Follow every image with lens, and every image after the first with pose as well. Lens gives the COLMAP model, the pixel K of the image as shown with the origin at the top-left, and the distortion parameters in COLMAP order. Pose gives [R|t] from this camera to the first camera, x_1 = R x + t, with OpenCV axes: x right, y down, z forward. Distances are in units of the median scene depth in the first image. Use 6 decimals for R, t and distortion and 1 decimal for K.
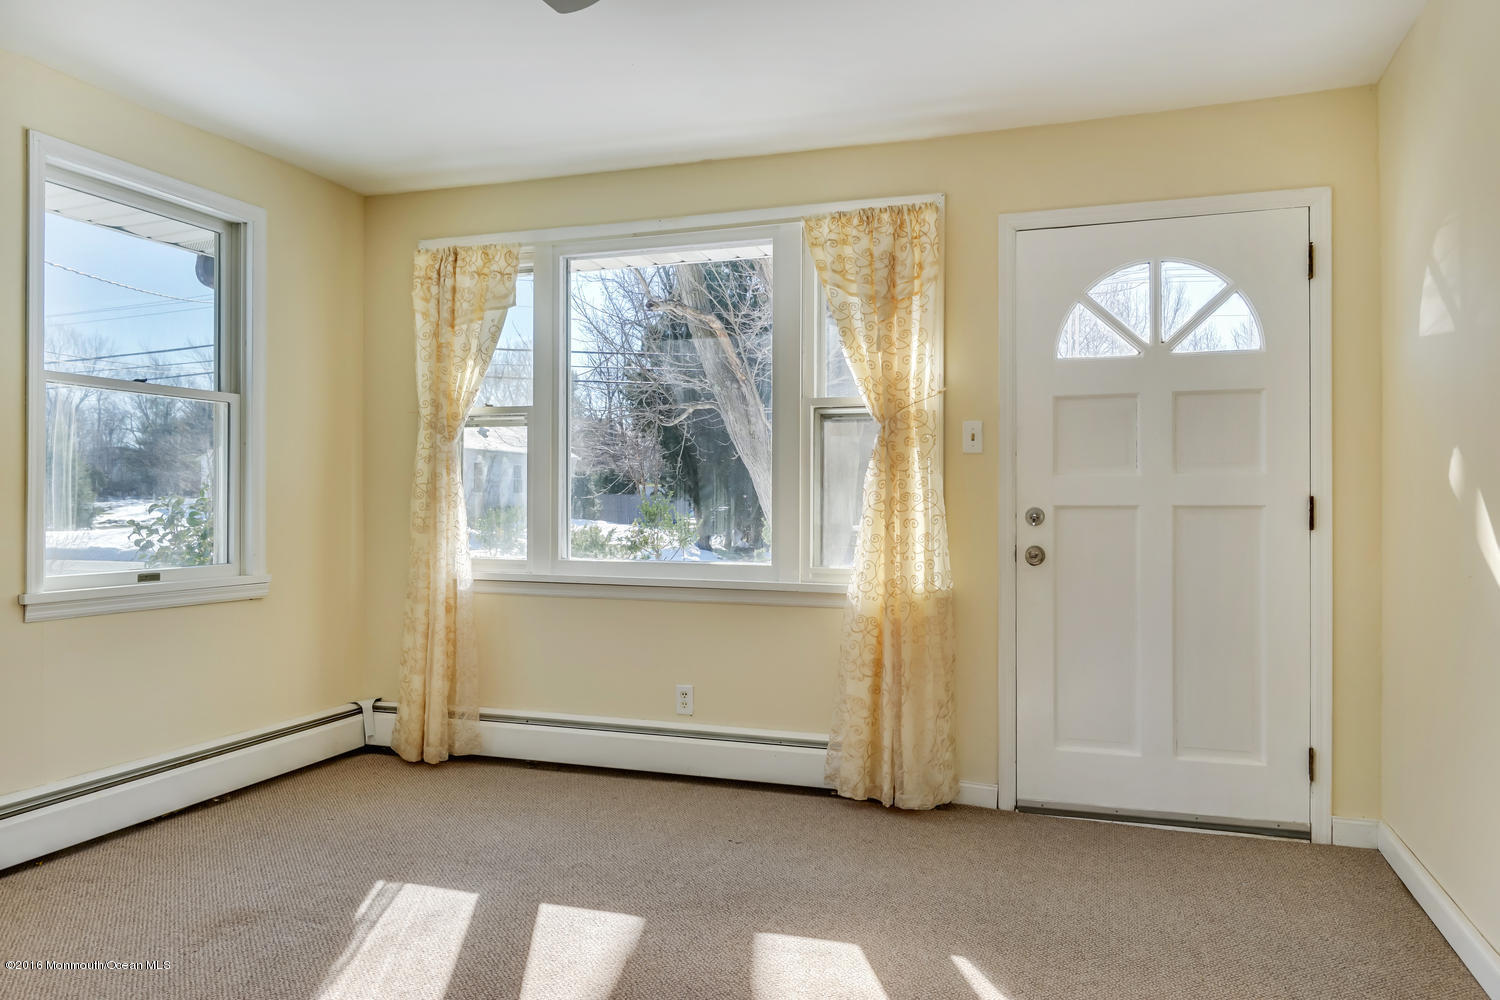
lens RADIAL K [[961.7, 0, 751.7], [0, 961.7, 501.6], [0, 0, 1]] dist [0.008167, -0.002035]
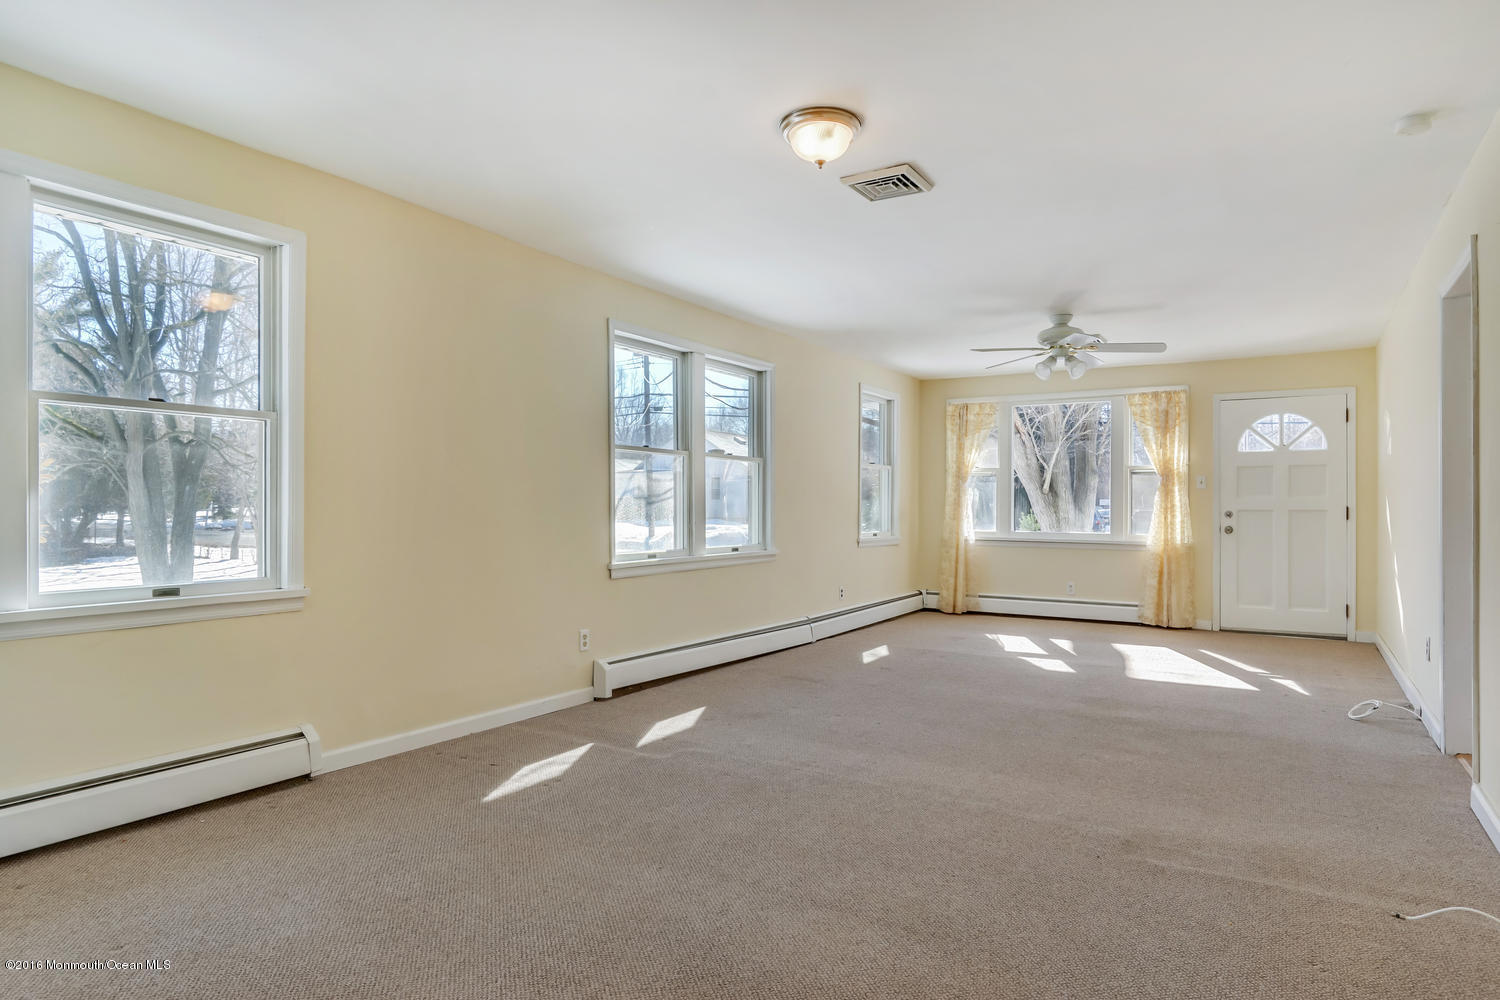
lens RADIAL K [[837.3, 0, 751.1], [0, 837.3, 502.5], [0, 0, 1]] dist [-0.003198, -0.000713]
pose [[0.975118, 0.001261, -0.221682, -0.430765], [-0.002436, 0.999984, -0.005028, -0.000973], [0.221672, 0.005443, 0.975106, -1.383651]]
